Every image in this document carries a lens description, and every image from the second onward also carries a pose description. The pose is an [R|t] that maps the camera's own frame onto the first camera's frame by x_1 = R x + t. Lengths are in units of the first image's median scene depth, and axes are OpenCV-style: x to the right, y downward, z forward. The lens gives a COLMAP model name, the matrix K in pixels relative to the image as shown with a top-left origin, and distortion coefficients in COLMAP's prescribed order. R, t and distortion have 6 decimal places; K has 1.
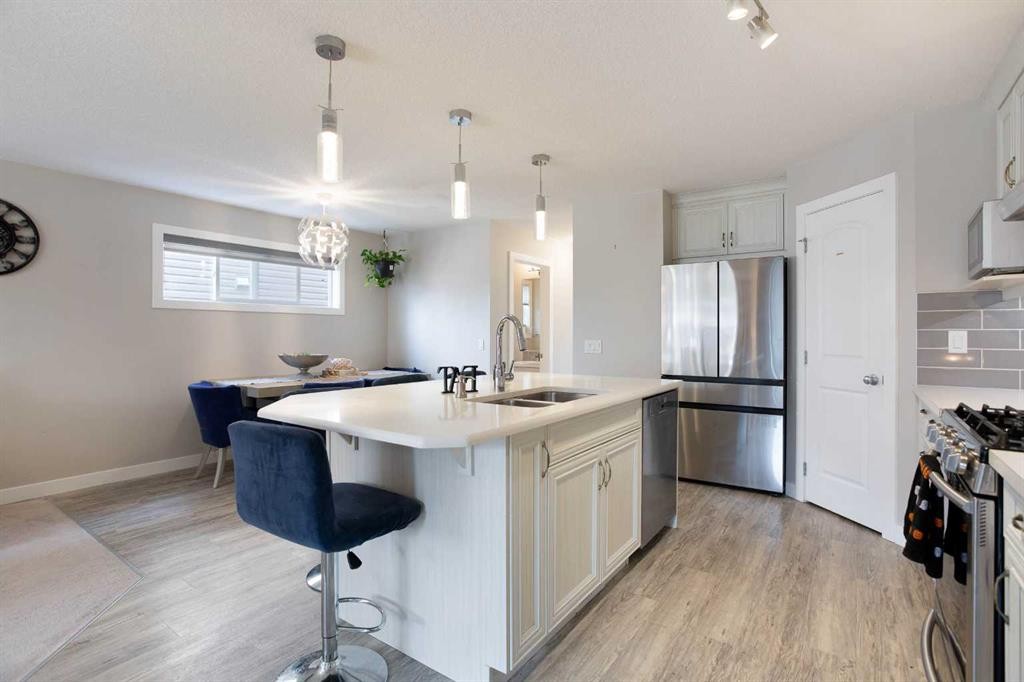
lens RADIAL K [[500.6, 0, 511.3], [0, 500.6, 332.4], [0, 0, 1]] dist [-0.035419, 0.012815]
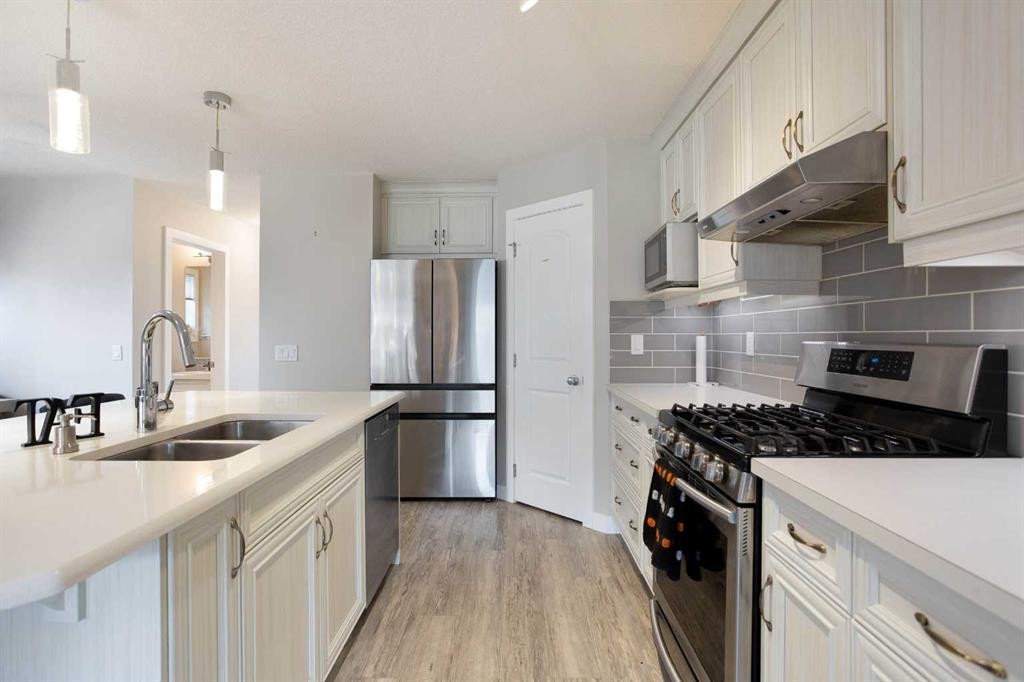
lens RADIAL K [[500.6, 0, 507.9], [0, 500.6, 335.2], [0, 0, 1]] dist [-0.035419, 0.012815]
pose [[0.822782, -0.001351, 0.568355, -0.001441], [-0.000652, 0.999994, 0.003321, -0.005385], [-0.568356, -0.003103, 0.822777, 0.191884]]
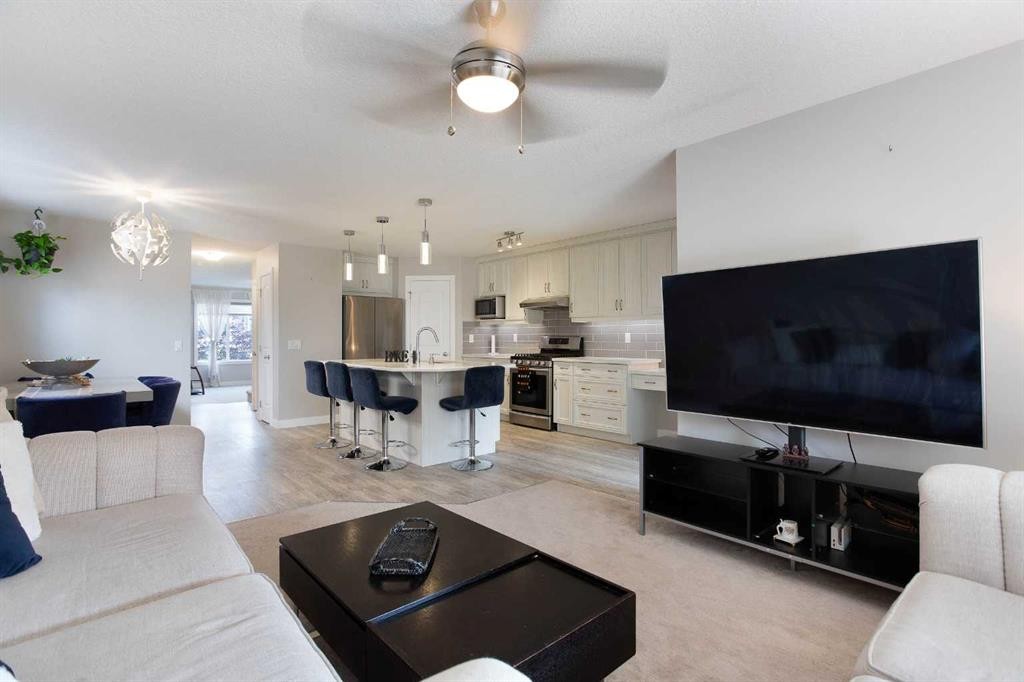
lens RADIAL K [[500.6, 0, 514.5], [0, 500.6, 334.7], [0, 0, 1]] dist [-0.035419, 0.012815]
pose [[0.202254, 0.004592, 0.979322, -1.765281], [-0.002322, 0.999988, -0.004209, 0.006382], [-0.979330, -0.001422, 0.202263, 0.134615]]
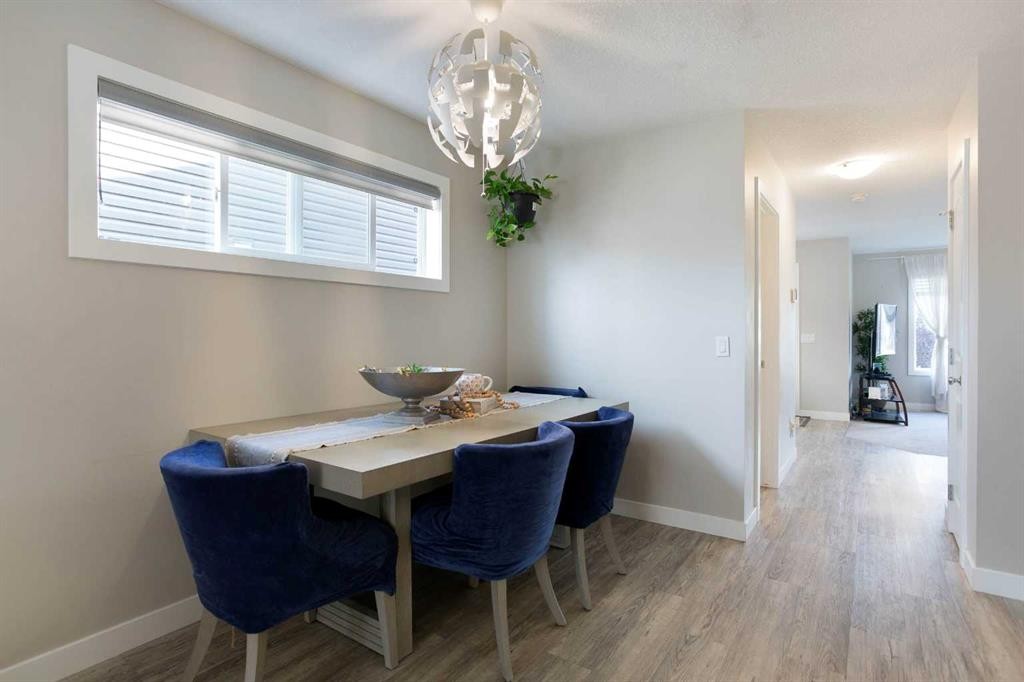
lens RADIAL K [[500.6, 0, 504.3], [0, 500.6, 326.6], [0, 0, 1]] dist [-0.035419, 0.012815]
pose [[0.999876, 0.006450, 0.014348, -0.566668], [-0.006438, 0.999979, -0.000899, 0.008743], [-0.014353, 0.000806, 0.999897, 0.897237]]
